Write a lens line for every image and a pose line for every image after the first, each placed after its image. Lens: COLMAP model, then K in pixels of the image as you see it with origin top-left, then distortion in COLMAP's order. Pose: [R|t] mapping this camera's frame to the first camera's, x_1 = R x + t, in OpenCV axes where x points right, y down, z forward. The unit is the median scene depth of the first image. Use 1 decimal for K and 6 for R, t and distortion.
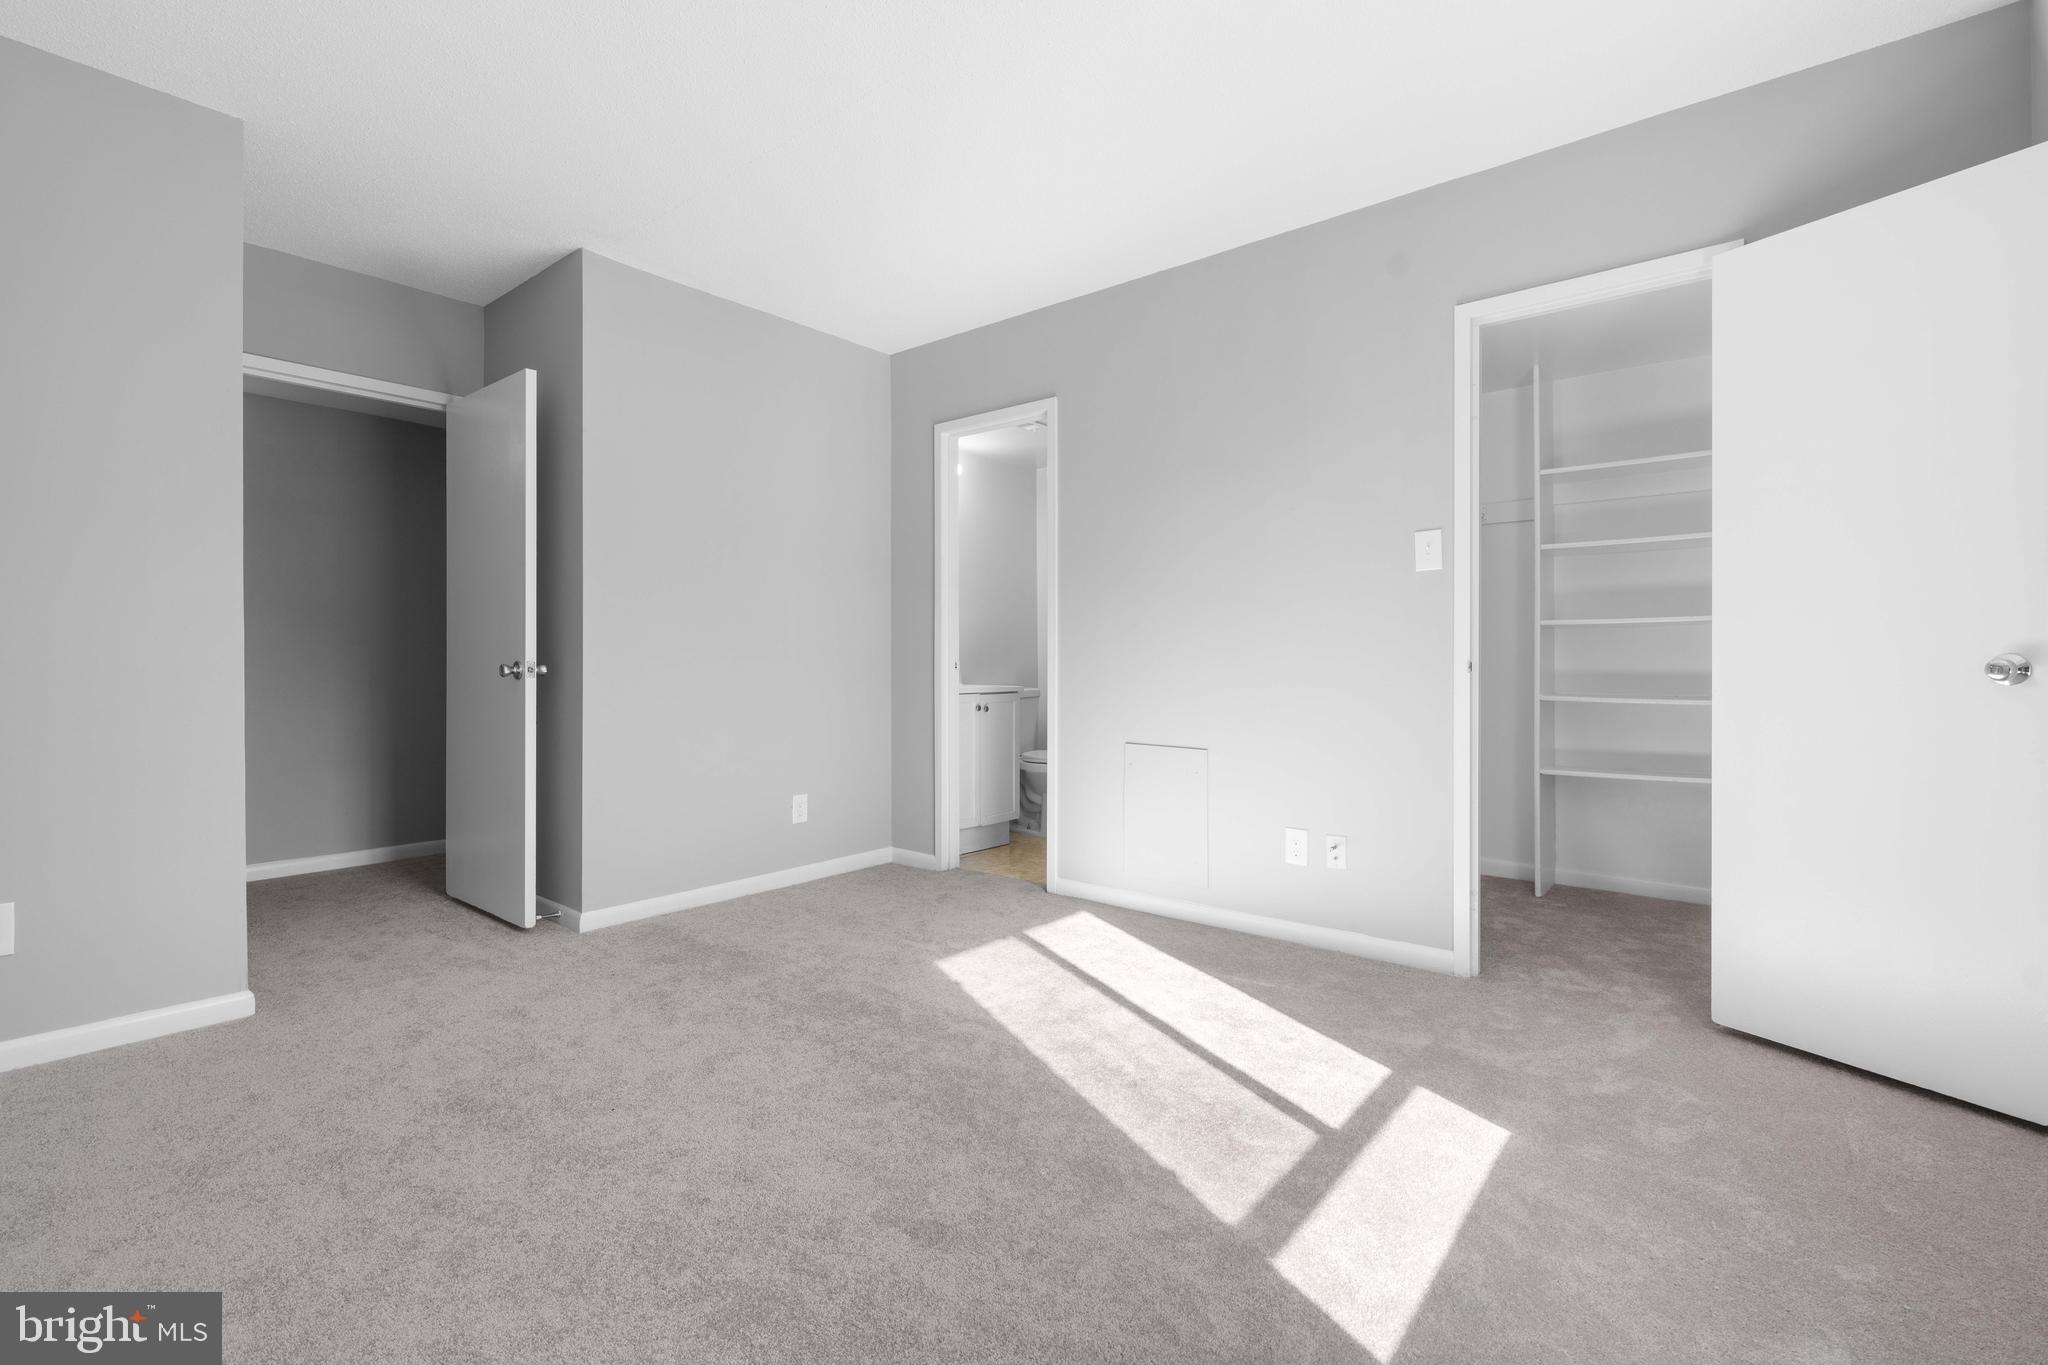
lens RADIAL K [[922.5, 0, 1015.2], [0, 922.5, 666.5], [0, 0, 1]] dist [-0.002043, 0.001069]
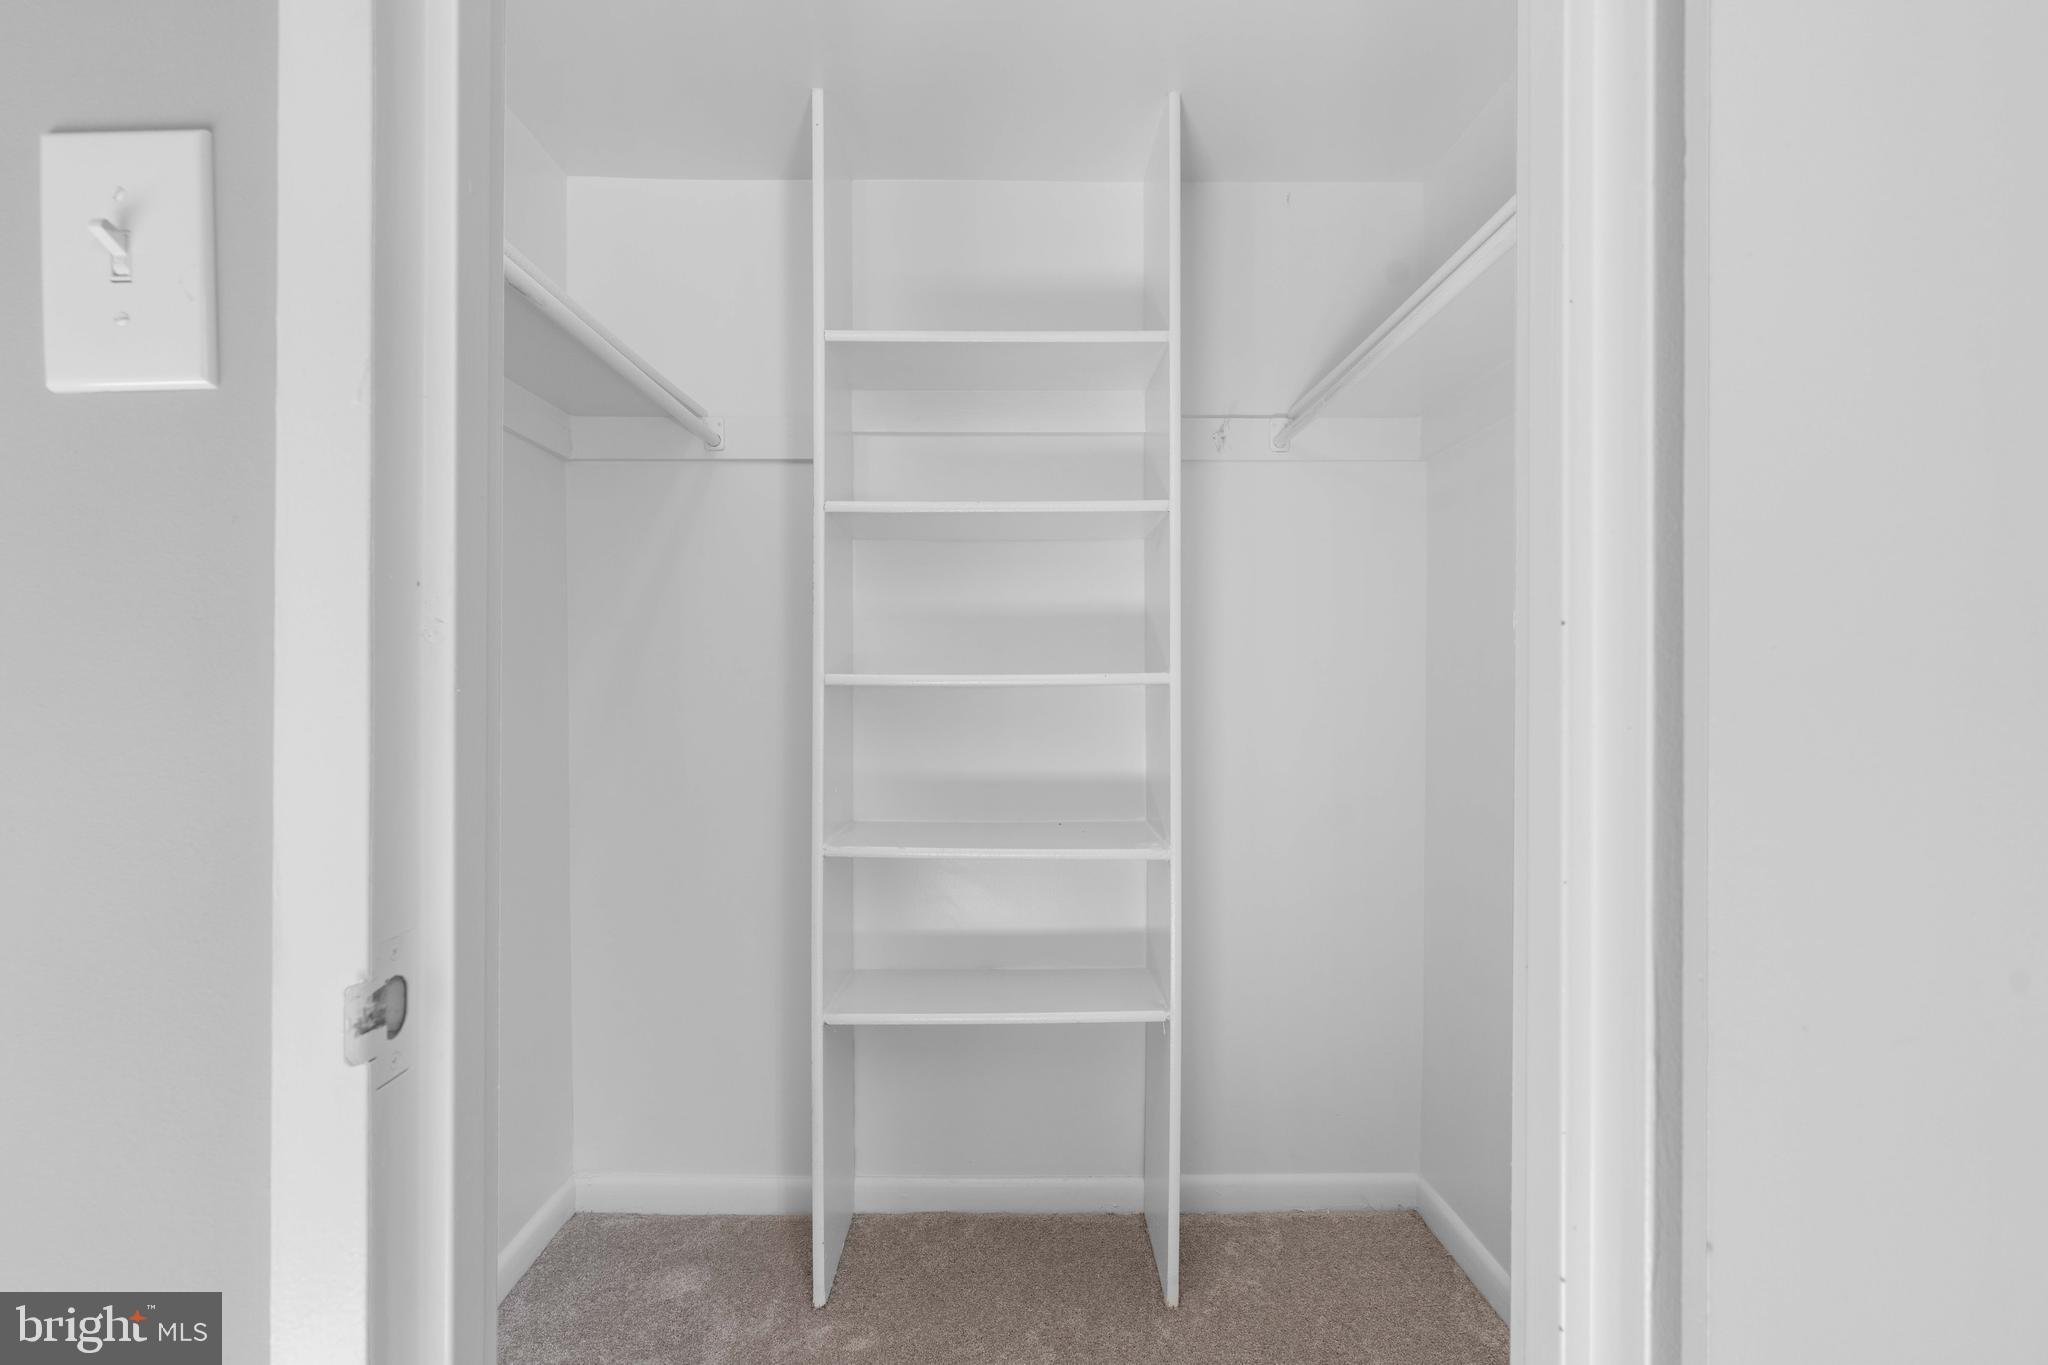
lens RADIAL K [[923.4, 0, 1019.2], [0, 923.4, 685.1], [0, 0, 1]] dist [-0.002129, 0.000646]
pose [[0.755562, 0.001571, 0.655075, 0.347295], [-0.001306, 0.999999, -0.000891, -0.043876], [-0.655076, -0.000182, 0.755563, 0.600075]]
